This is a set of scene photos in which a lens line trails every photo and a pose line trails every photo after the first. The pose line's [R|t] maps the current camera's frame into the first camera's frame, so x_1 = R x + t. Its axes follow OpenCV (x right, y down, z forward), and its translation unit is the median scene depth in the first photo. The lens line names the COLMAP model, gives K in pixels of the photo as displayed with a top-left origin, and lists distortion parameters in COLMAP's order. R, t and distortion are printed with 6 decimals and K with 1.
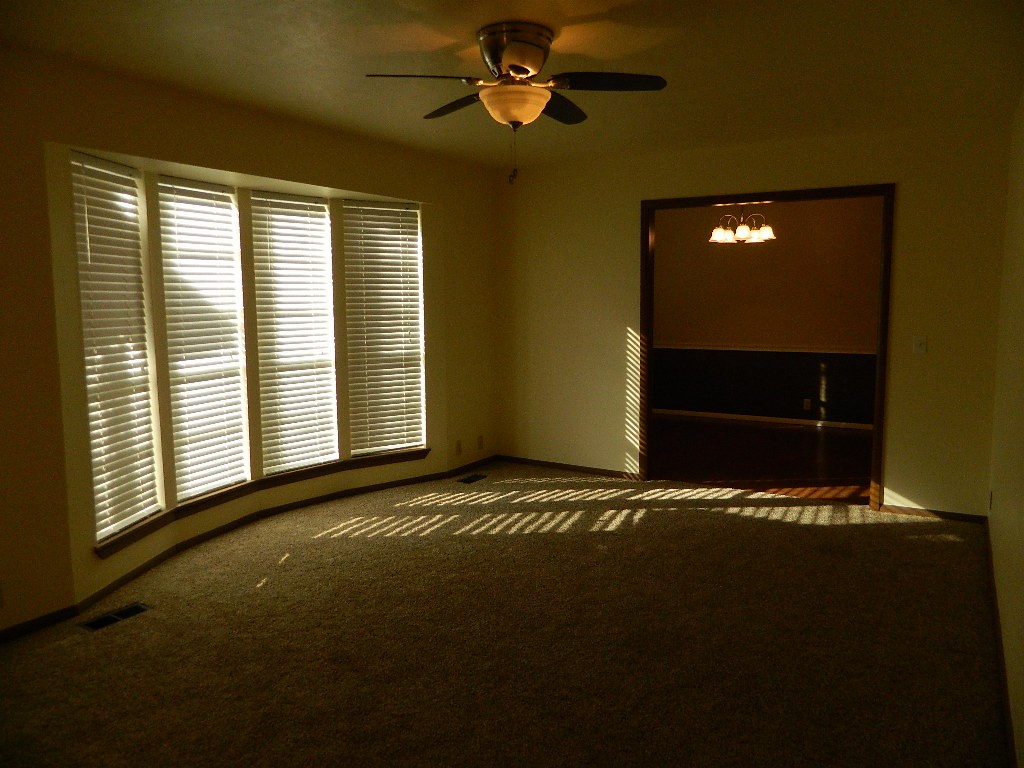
lens RADIAL K [[747.8, 0, 509.2], [0, 747.8, 381.0], [0, 0, 1]] dist [-0.002116, -0.006333]
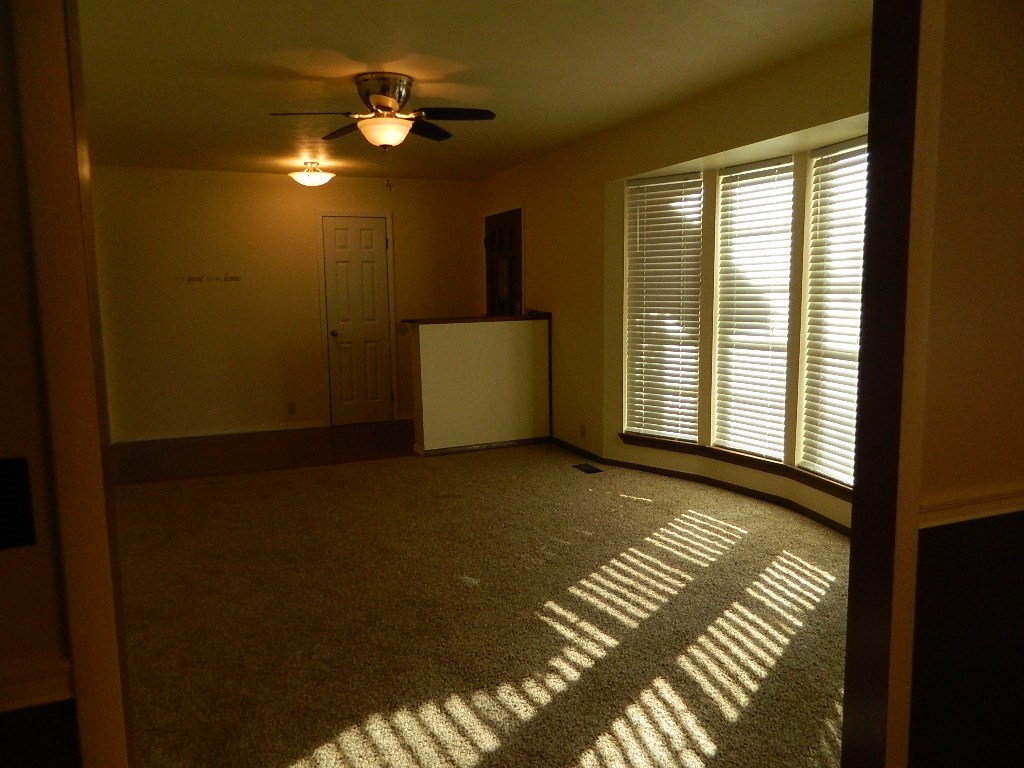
lens RADIAL K [[747.8, 0, 509.2], [0, 747.8, 381.0], [0, 0, 1]] dist [-0.002116, -0.006333]
pose [[-0.570235, 0.103166, -0.814978, 0.651823], [-0.095118, 0.977118, 0.190244, -0.123594], [0.815956, 0.186003, -0.547374, 1.273967]]
